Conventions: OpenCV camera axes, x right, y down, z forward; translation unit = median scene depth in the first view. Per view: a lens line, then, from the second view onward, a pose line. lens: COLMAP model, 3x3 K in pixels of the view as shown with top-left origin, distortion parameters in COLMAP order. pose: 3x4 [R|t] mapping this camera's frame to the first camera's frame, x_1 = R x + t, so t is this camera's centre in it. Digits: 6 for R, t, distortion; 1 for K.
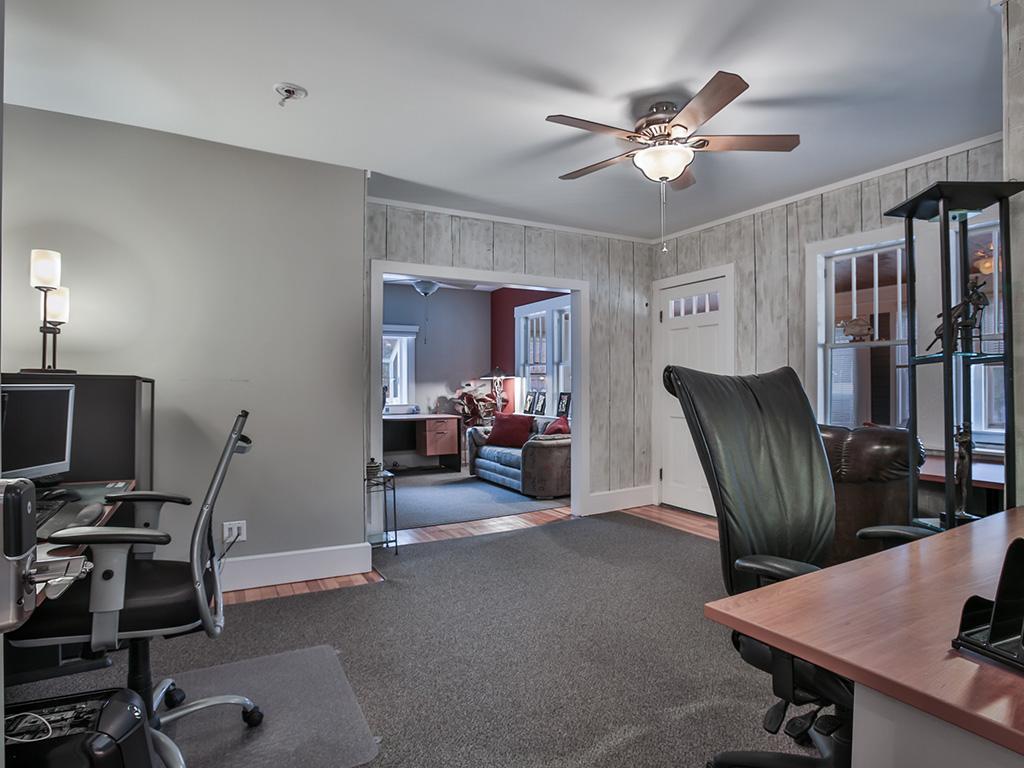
lens RADIAL K [[567.9, 0, 513.1], [0, 567.9, 380.1], [0, 0, 1]] dist [-0.078628, 0.030550]
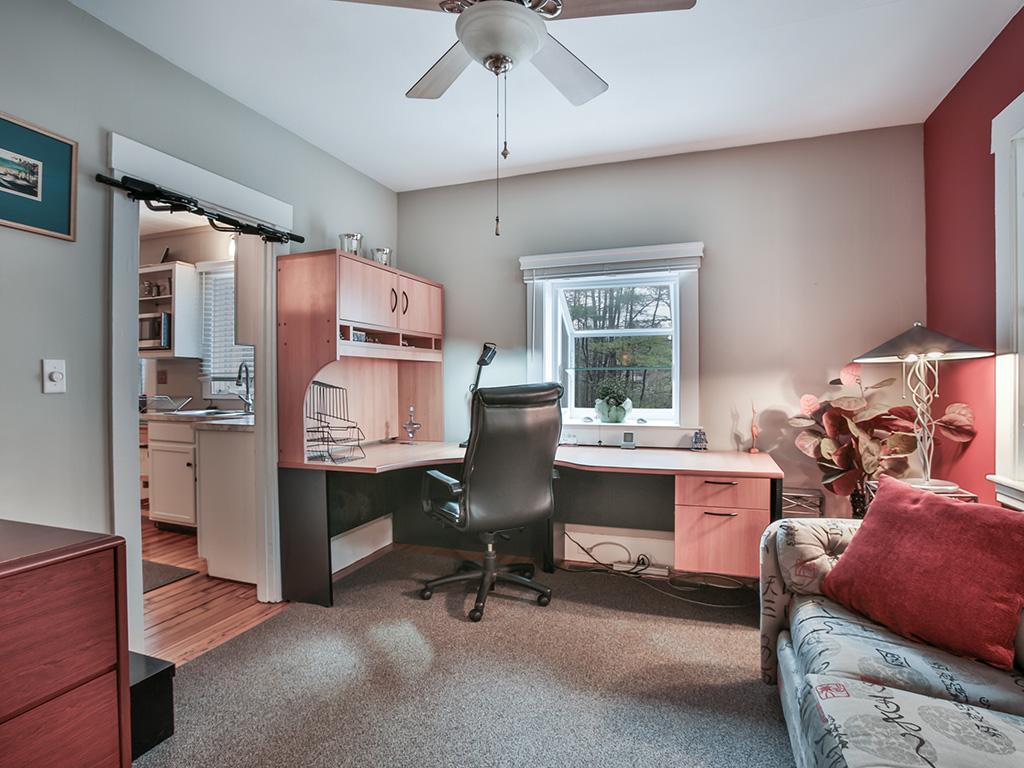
lens RADIAL K [[567.9, 0, 505.7], [0, 567.9, 384.0], [0, 0, 1]] dist [-0.078628, 0.030550]
pose [[0.679257, 0.002553, -0.733896, 0.037493], [-0.000780, 0.999996, 0.002757, 0.009550], [0.733900, -0.001300, 0.679256, 0.612046]]
